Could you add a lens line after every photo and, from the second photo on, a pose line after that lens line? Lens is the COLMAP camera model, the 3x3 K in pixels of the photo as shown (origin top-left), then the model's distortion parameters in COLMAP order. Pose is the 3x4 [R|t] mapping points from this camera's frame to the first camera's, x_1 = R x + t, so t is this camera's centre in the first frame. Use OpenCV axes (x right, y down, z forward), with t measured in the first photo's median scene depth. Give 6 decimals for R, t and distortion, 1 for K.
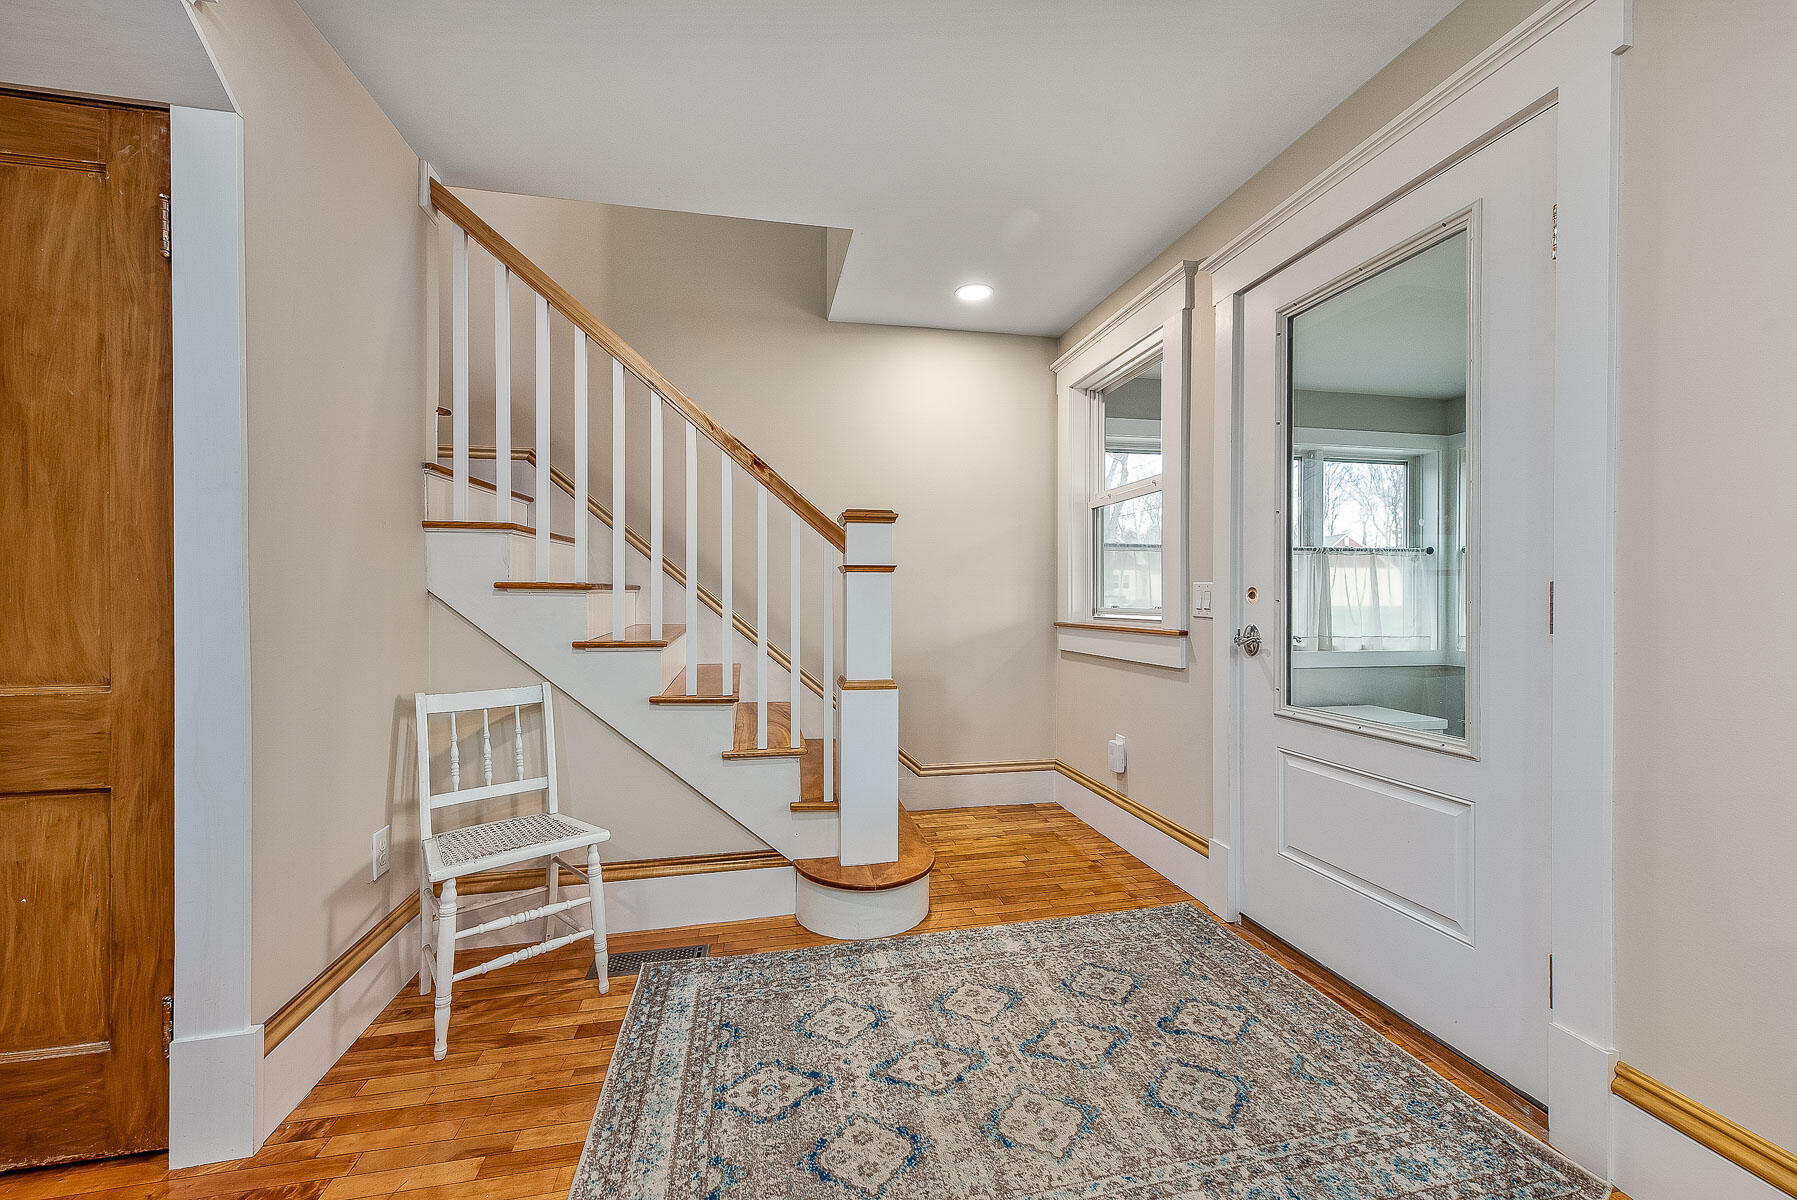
lens RADIAL K [[694.7, 0, 894.0], [0, 694.7, 605.3], [0, 0, 1]] dist [0.010217, -0.001238]
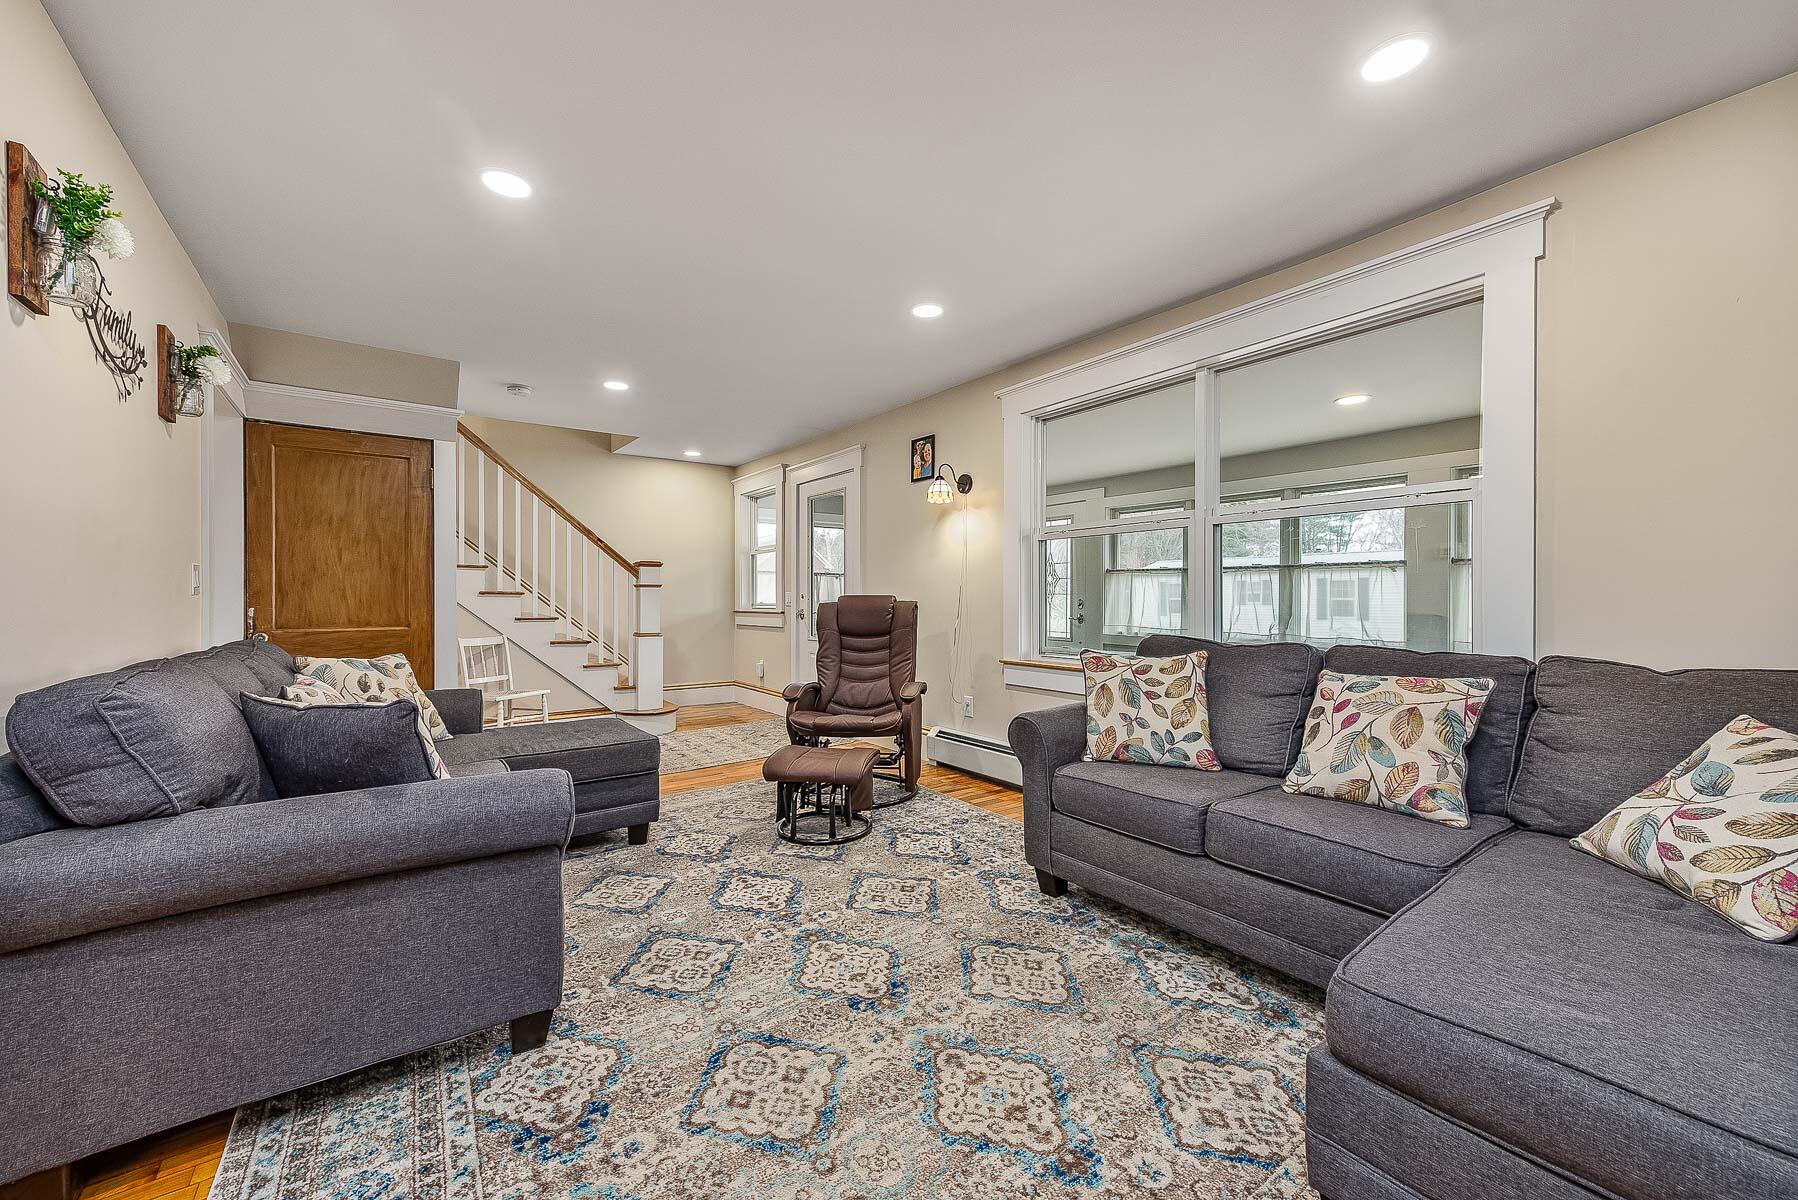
lens RADIAL K [[695.1, 0, 895.7], [0, 695.1, 605.5], [0, 0, 1]] dist [0.010217, -0.001238]
pose [[0.909671, -0.002686, 0.415321, -0.254428], [0.002740, 0.999996, 0.000466, 0.015058], [-0.415320, 0.000714, 0.909675, -1.474545]]
